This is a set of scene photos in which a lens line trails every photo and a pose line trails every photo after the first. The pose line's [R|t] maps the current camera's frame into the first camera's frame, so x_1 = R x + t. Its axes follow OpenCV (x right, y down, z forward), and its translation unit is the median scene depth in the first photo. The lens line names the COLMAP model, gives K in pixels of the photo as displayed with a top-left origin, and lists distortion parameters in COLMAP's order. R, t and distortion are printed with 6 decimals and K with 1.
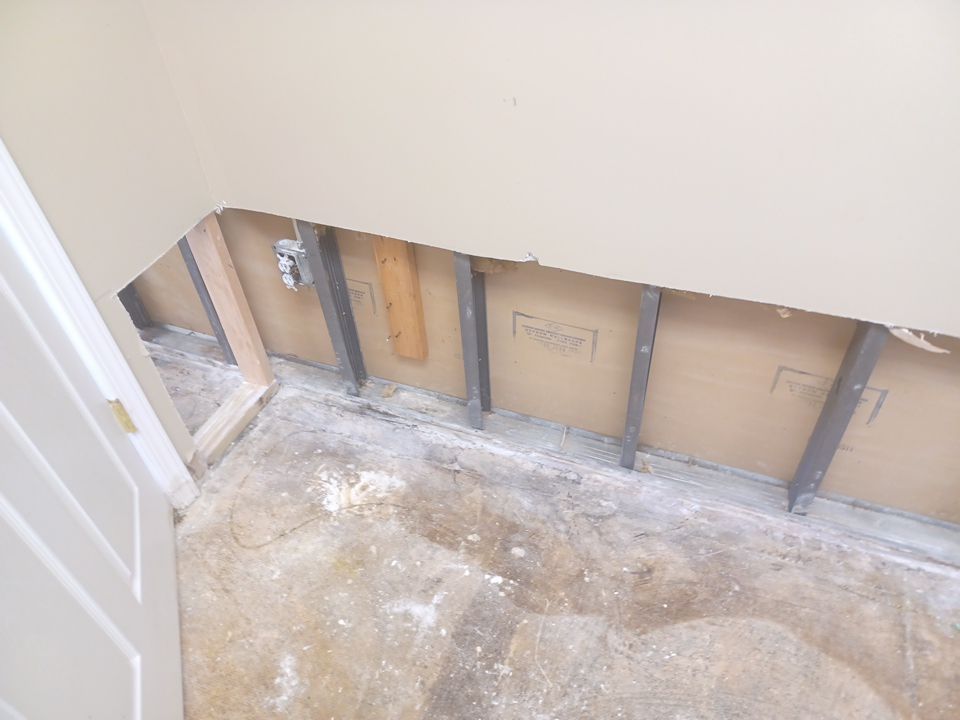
lens RADIAL K [[696.1, 0, 486.1], [0, 696.1, 360.6], [0, 0, 1]] dist [0.045388, -0.029541]
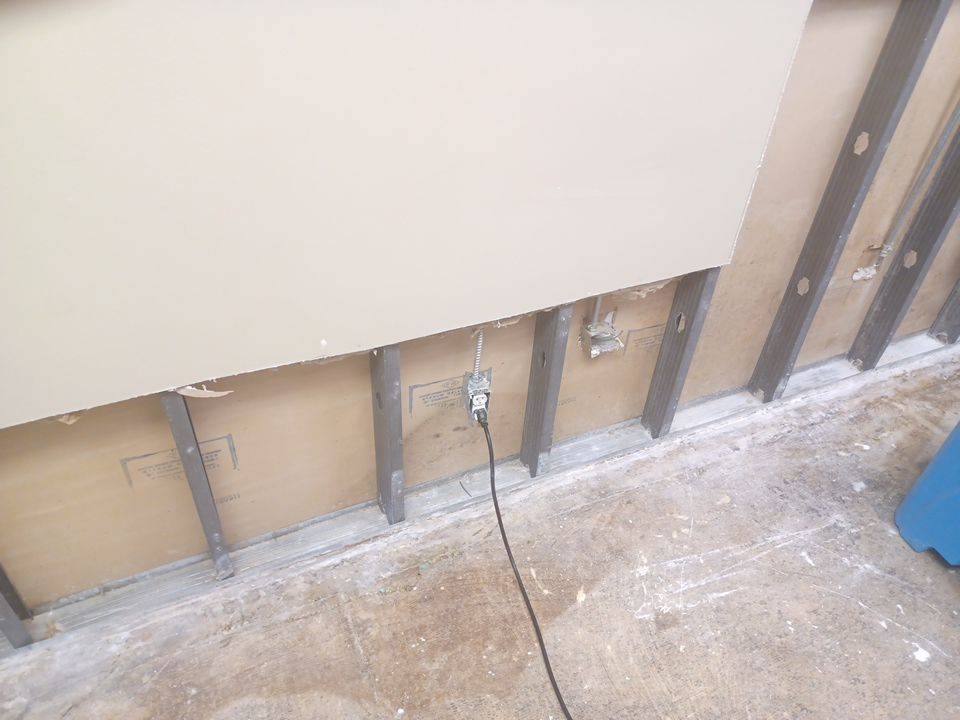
lens RADIAL K [[696.1, 0, 483.2], [0, 696.1, 366.2], [0, 0, 1]] dist [0.045388, -0.029541]
pose [[0.683804, -0.397482, 0.611899, 0.214159], [0.429459, 0.897206, 0.102888, 0.005892], [-0.589895, 0.192430, 0.784216, -0.038892]]
